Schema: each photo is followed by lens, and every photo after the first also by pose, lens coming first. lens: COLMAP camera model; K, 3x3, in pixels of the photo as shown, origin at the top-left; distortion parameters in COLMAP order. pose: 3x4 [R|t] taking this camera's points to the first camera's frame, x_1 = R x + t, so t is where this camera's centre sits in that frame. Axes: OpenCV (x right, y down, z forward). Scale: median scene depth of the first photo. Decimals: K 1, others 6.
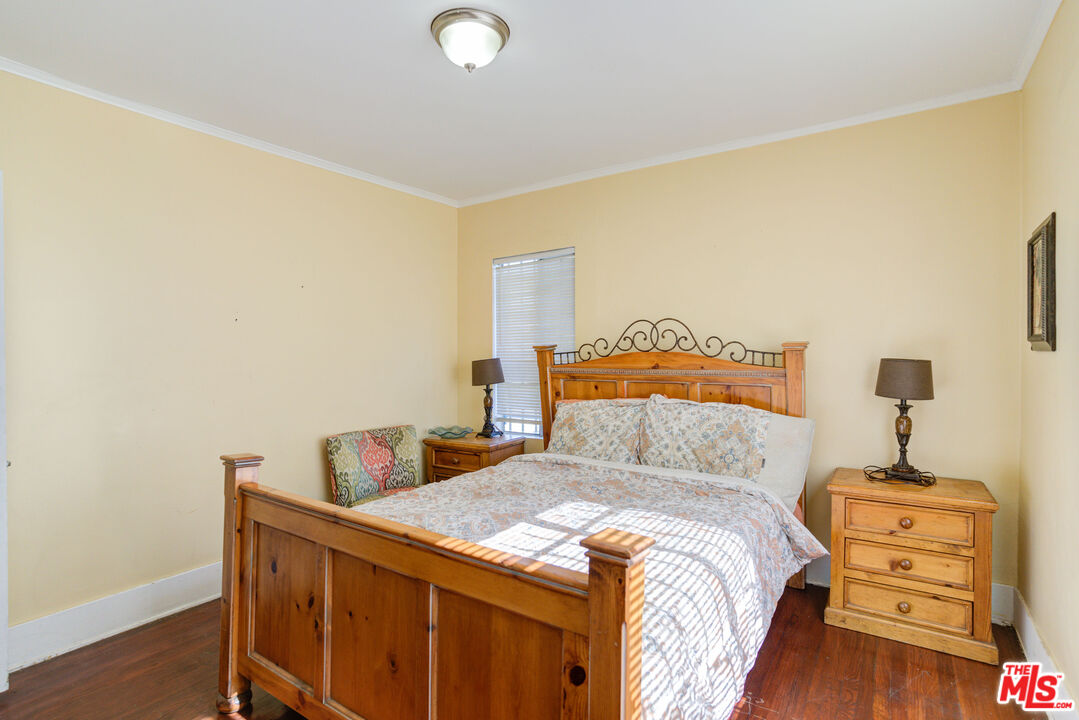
lens RADIAL K [[528.2, 0, 538.1], [0, 528.2, 355.2], [0, 0, 1]] dist [-0.073739, 0.040406]
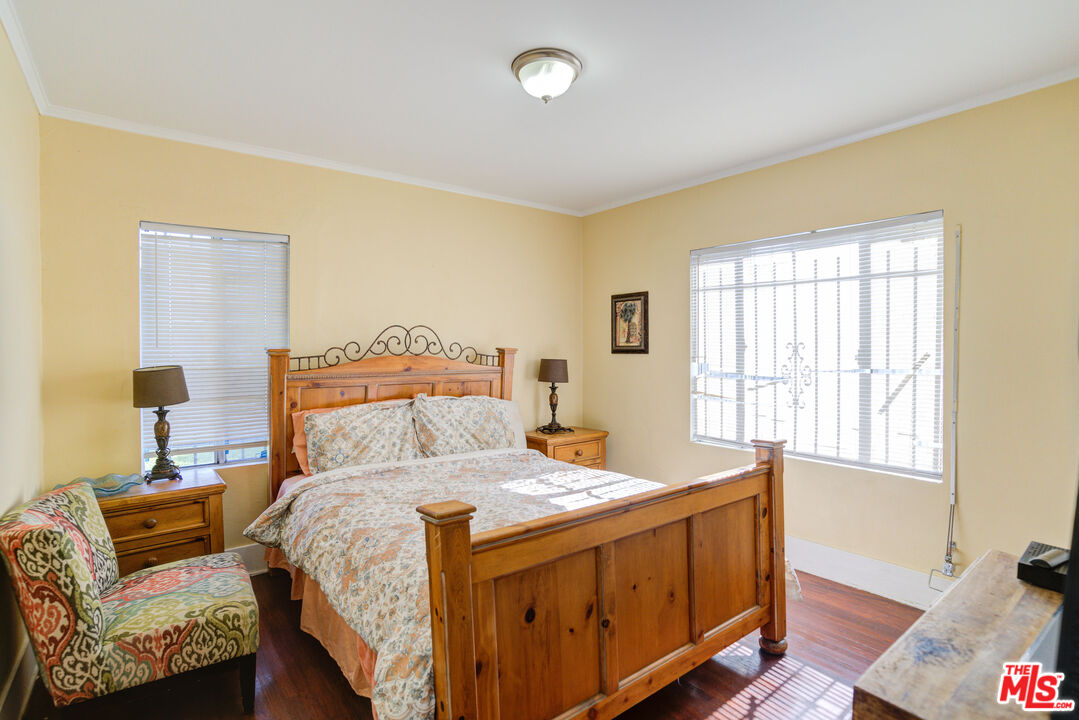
lens RADIAL K [[528.2, 0, 538.1], [0, 528.2, 355.2], [0, 0, 1]] dist [-0.073739, 0.040406]
pose [[0.316300, -0.002979, 0.948655, -0.734963], [0.010964, 0.999940, -0.000515, -0.003412], [-0.948596, 0.010563, 0.316314, 0.406106]]
